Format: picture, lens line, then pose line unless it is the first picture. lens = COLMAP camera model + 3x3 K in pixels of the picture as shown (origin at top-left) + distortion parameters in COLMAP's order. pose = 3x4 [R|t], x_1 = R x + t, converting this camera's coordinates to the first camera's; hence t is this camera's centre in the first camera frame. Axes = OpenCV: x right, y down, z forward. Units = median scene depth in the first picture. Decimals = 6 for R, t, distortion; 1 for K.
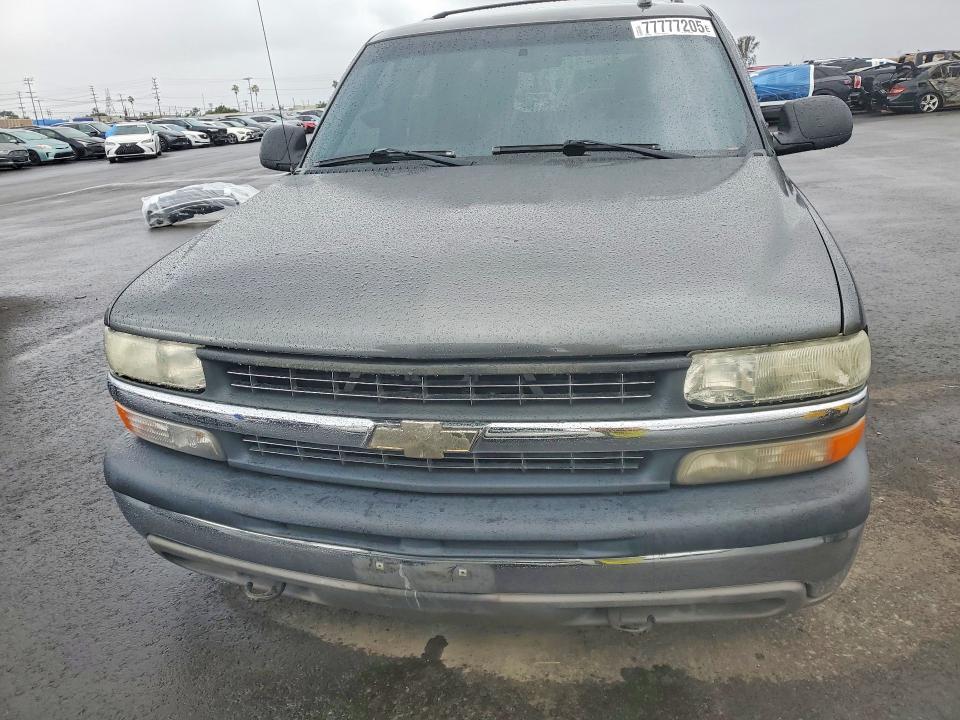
lens RADIAL K [[769.9, 0, 480.0], [0, 769.9, 360.0], [0, 0, 1]] dist [0.095646, -0.167354]
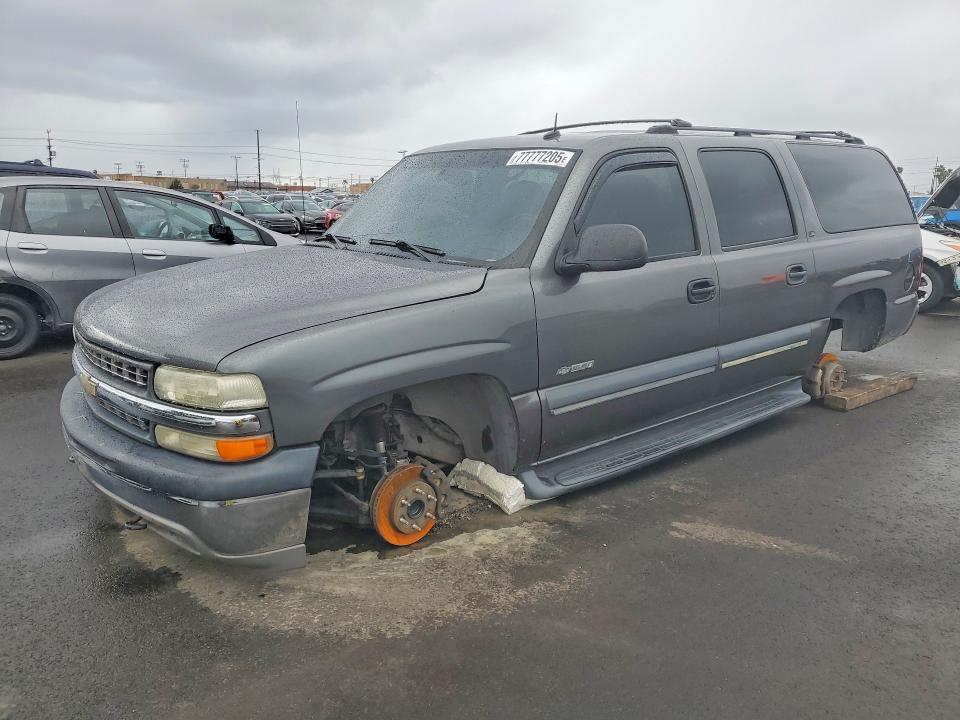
lens RADIAL K [[769.9, 0, 480.0], [0, 769.9, 360.0], [0, 0, 1]] dist [0.095646, -0.167354]
pose [[0.772221, 0.187963, -0.606914, 0.960933], [-0.229378, 0.973290, 0.009577, -0.110216], [0.592504, 0.131818, 0.794710, 0.033366]]
